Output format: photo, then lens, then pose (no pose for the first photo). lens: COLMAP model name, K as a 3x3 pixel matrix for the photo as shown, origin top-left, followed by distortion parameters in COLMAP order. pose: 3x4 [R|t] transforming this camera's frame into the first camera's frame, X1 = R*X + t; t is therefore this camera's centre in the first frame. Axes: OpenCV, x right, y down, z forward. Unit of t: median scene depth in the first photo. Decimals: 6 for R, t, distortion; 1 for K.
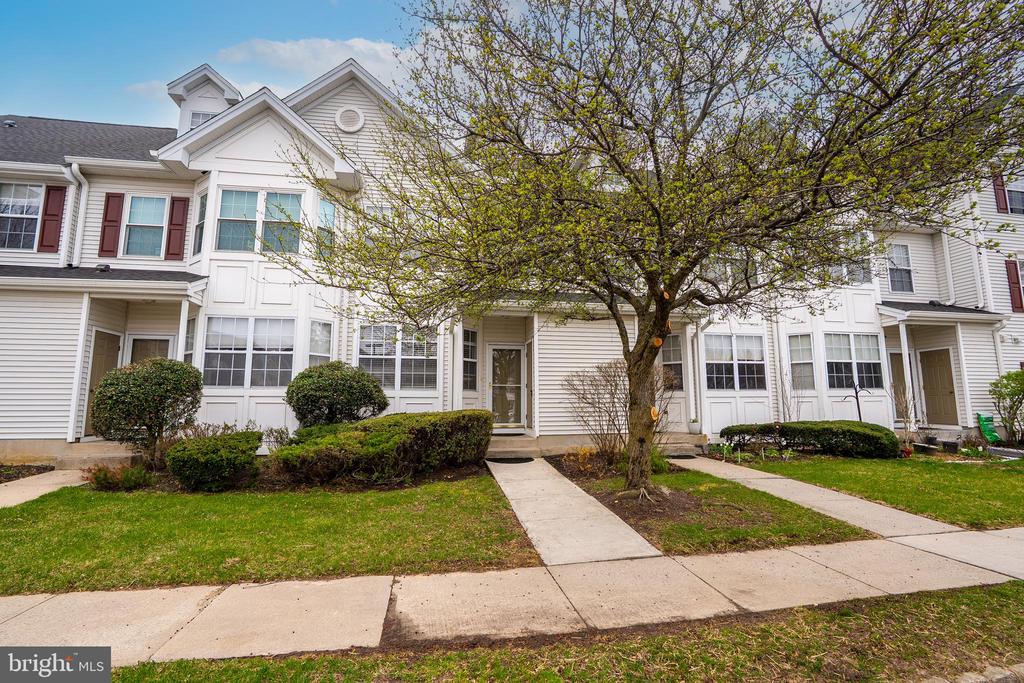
lens RADIAL K [[472.2, 0, 512.3], [0, 472.2, 341.0], [0, 0, 1]] dist [-0.055110, 0.017661]
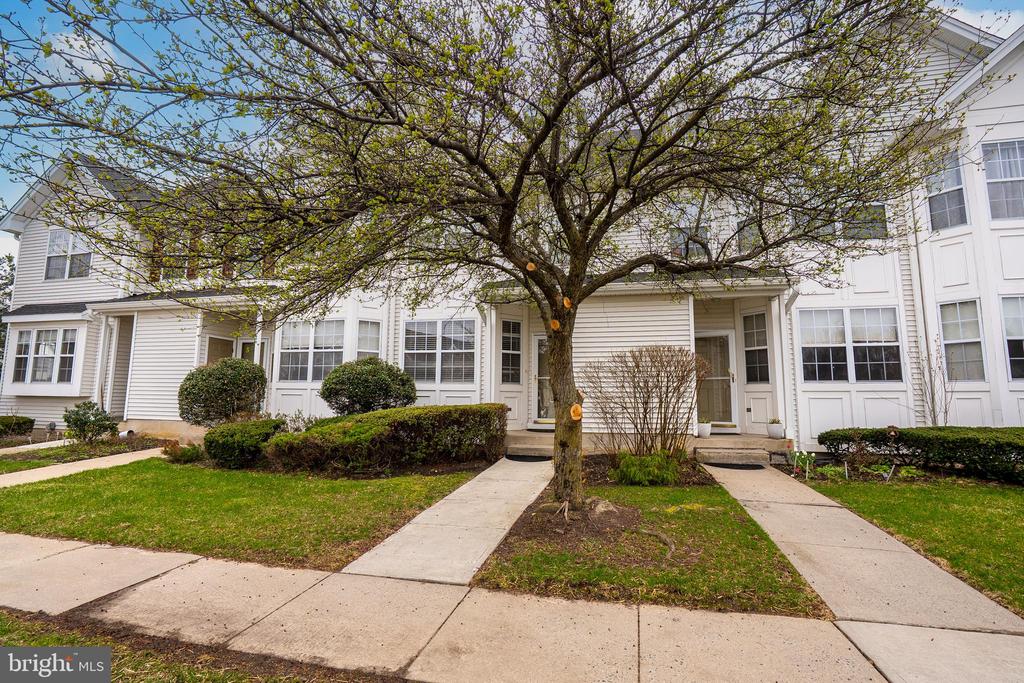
lens RADIAL K [[472.2, 0, 508.6], [0, 472.2, 335.8], [0, 0, 1]] dist [-0.055110, 0.017661]
pose [[0.917933, -0.042149, -0.394490, 0.339080], [0.043018, 0.999052, -0.006645, 0.015791], [0.394396, -0.010870, 0.918876, 0.131816]]
